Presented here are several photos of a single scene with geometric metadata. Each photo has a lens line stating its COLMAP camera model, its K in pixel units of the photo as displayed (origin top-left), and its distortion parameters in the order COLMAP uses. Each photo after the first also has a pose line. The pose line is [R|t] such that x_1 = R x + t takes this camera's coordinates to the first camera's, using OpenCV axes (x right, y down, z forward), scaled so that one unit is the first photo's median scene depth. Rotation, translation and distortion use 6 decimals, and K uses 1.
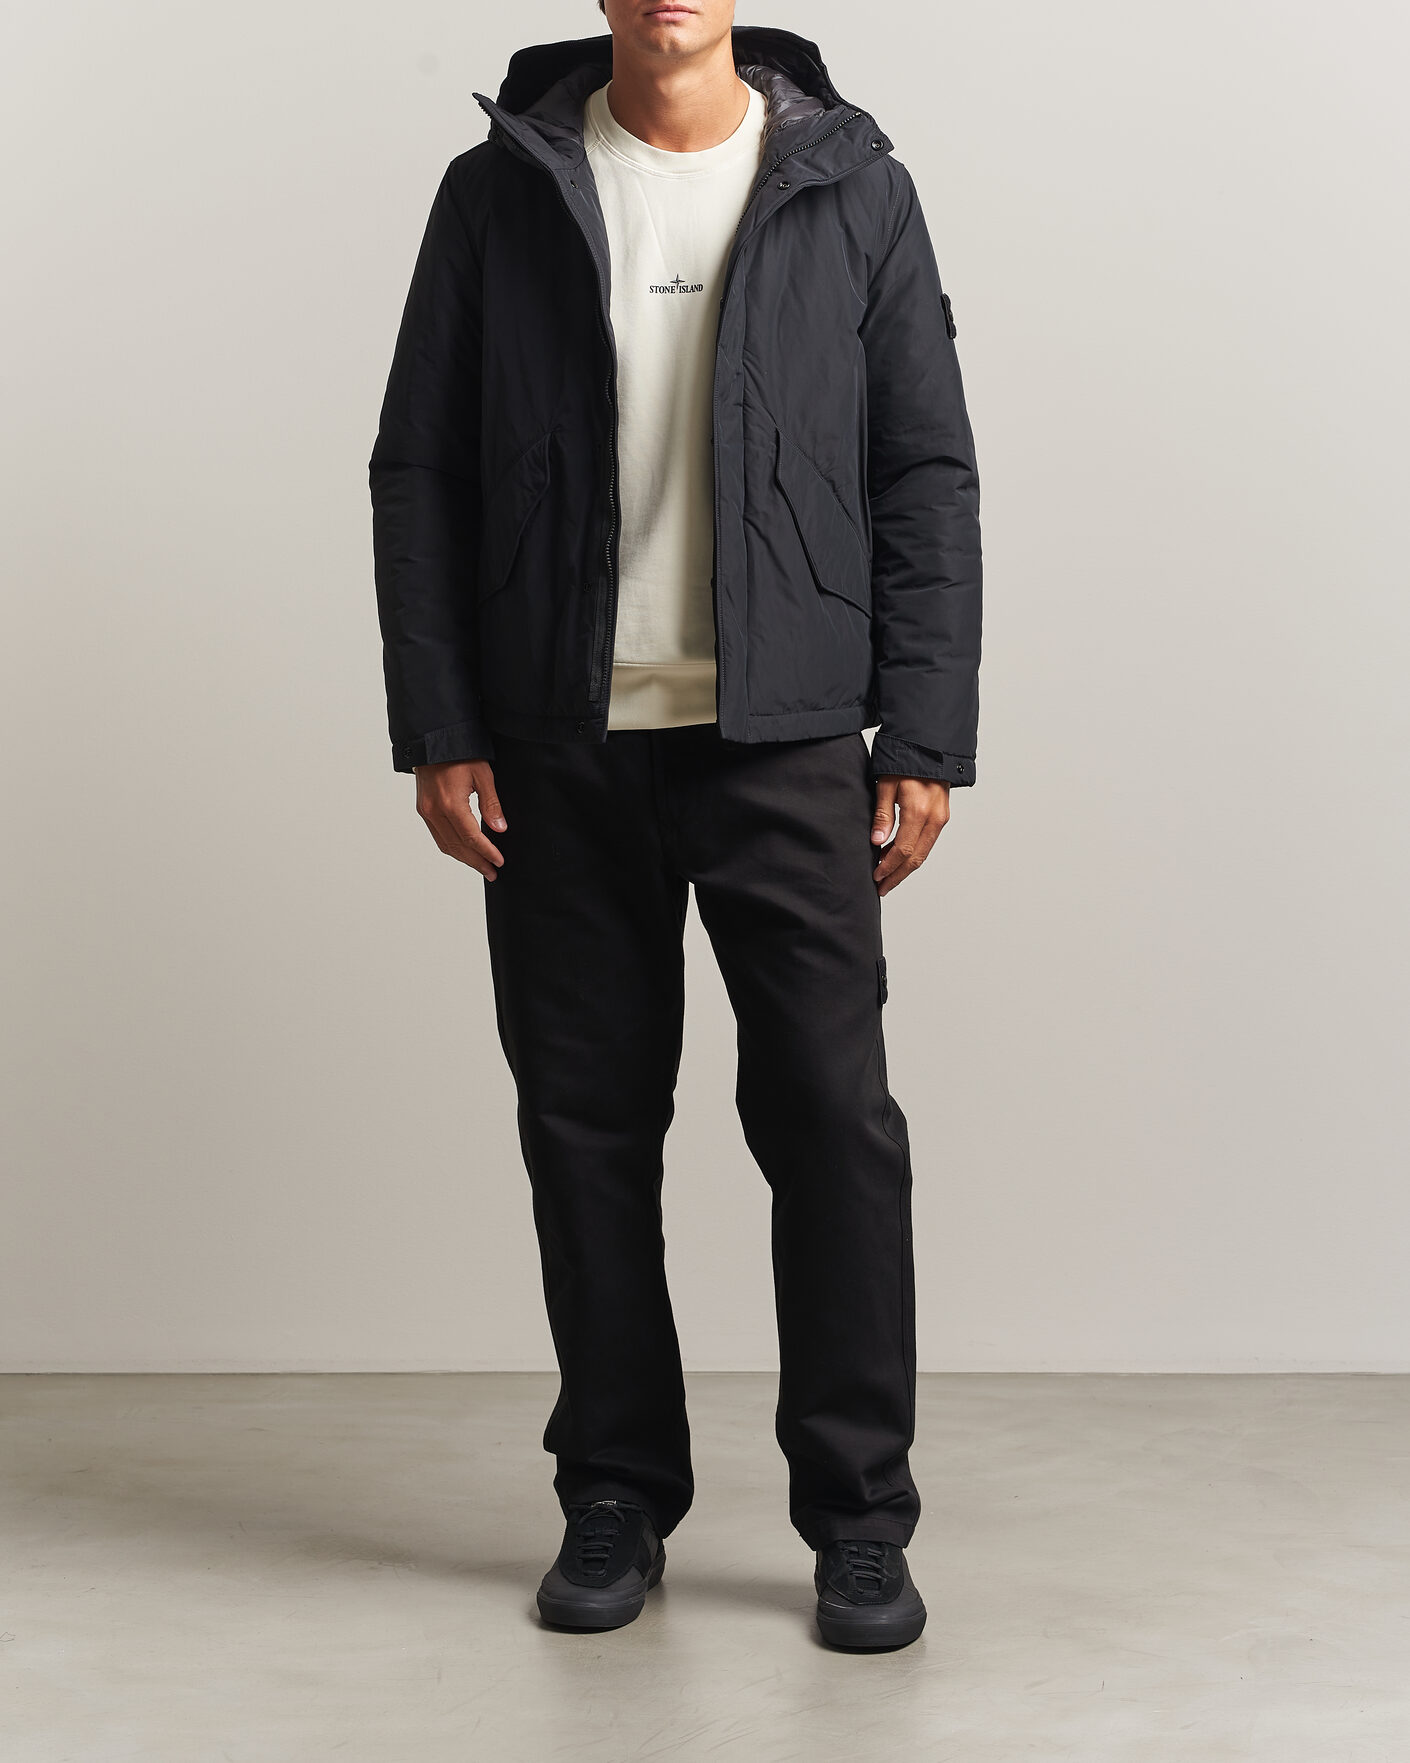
lens RADIAL K [[5622.9, 0, 705.0], [0, 5622.9, 881.5], [0, 0, 1]] dist [-0.002119, -13.315246]
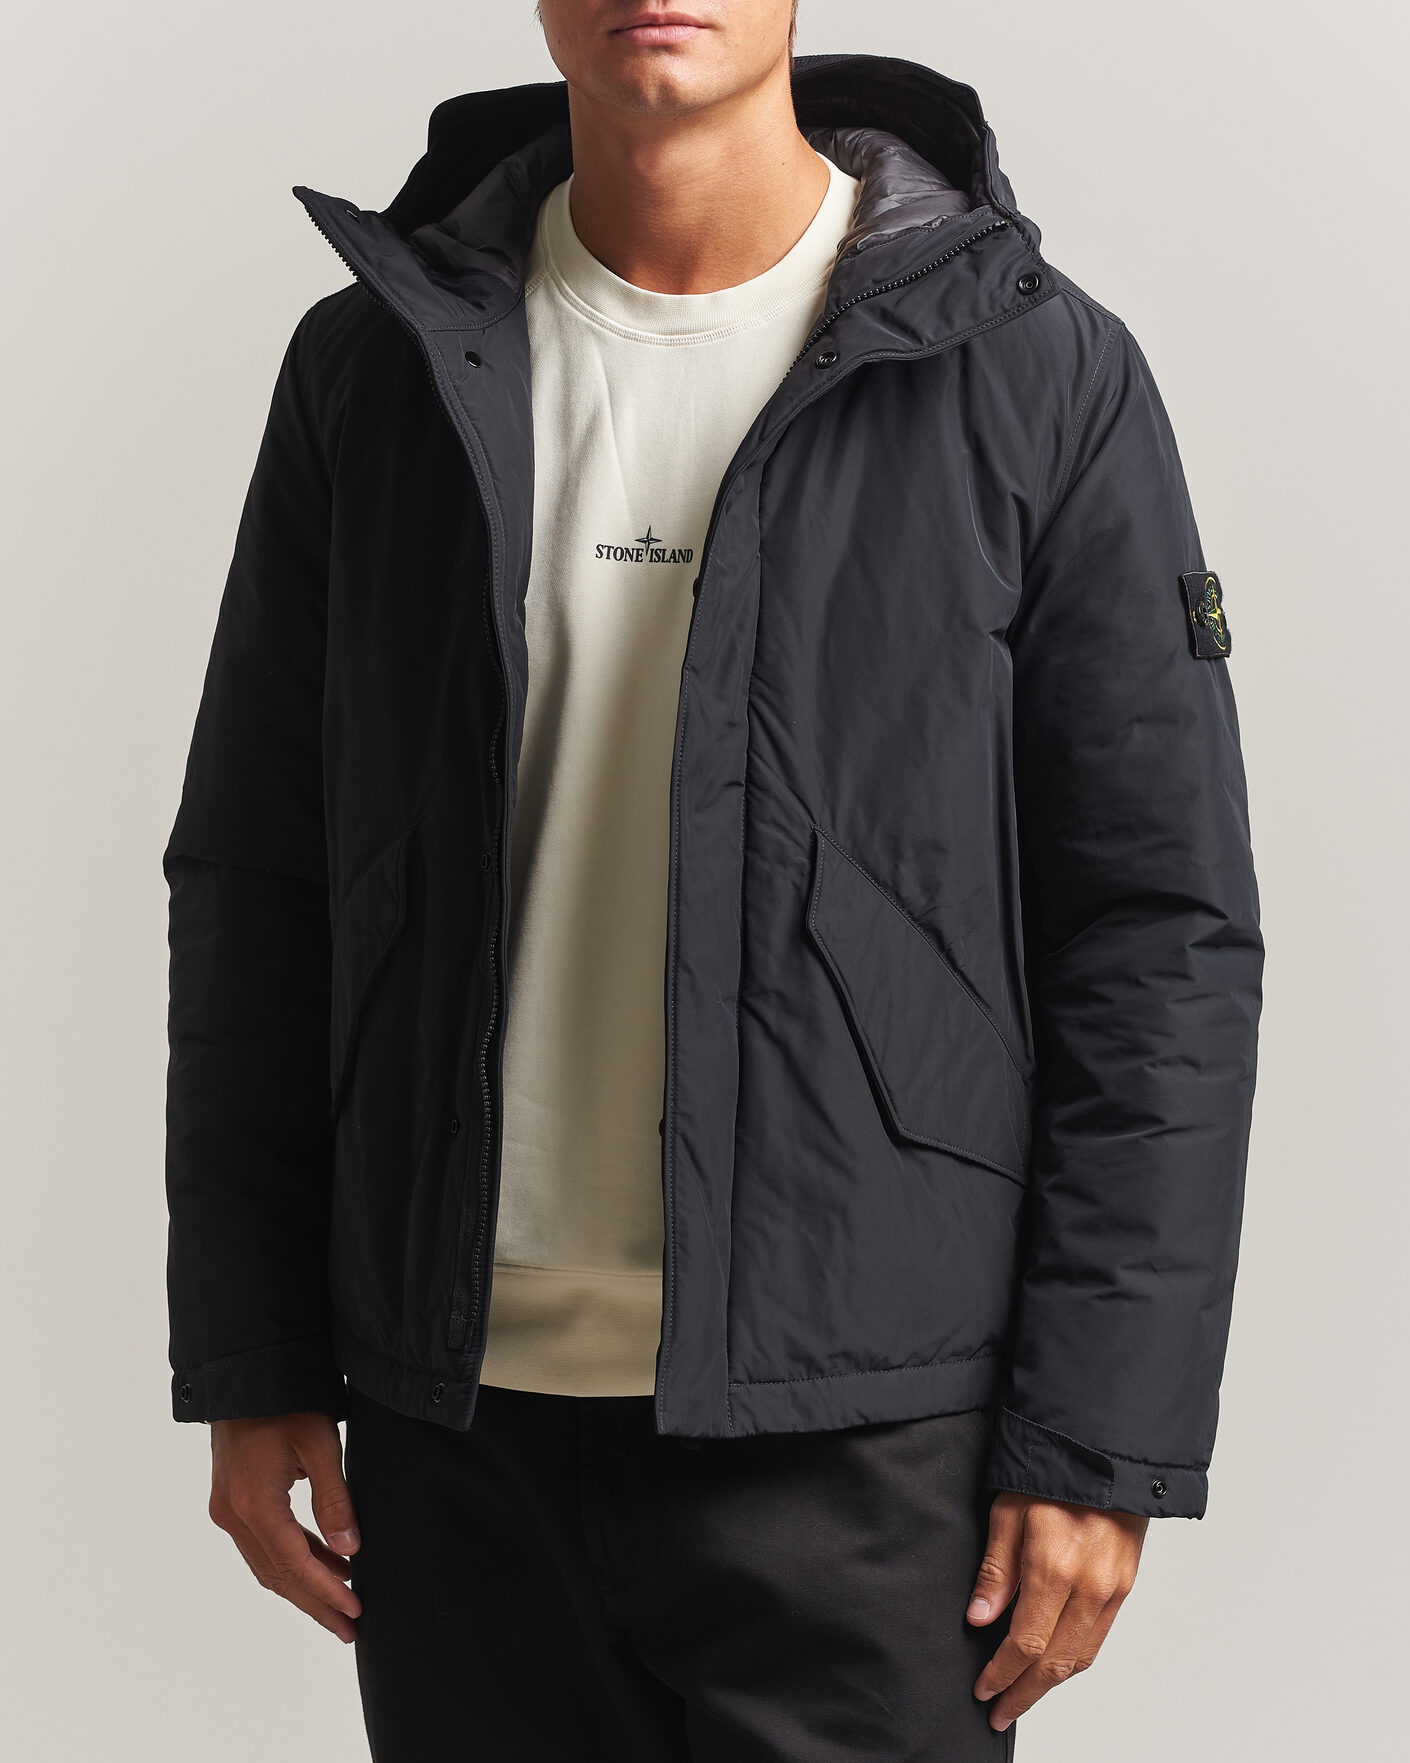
lens RADIAL K [[5622.9, 0, 705.0], [0, 5622.9, 881.5], [0, 0, 1]] dist [-0.002119, -13.315246]
pose [[0.971749, 0.030363, -0.234058, 0.124175], [-0.033402, 0.999401, -0.009030, -0.070265], [0.233643, 0.016593, 0.972181, 0.487526]]
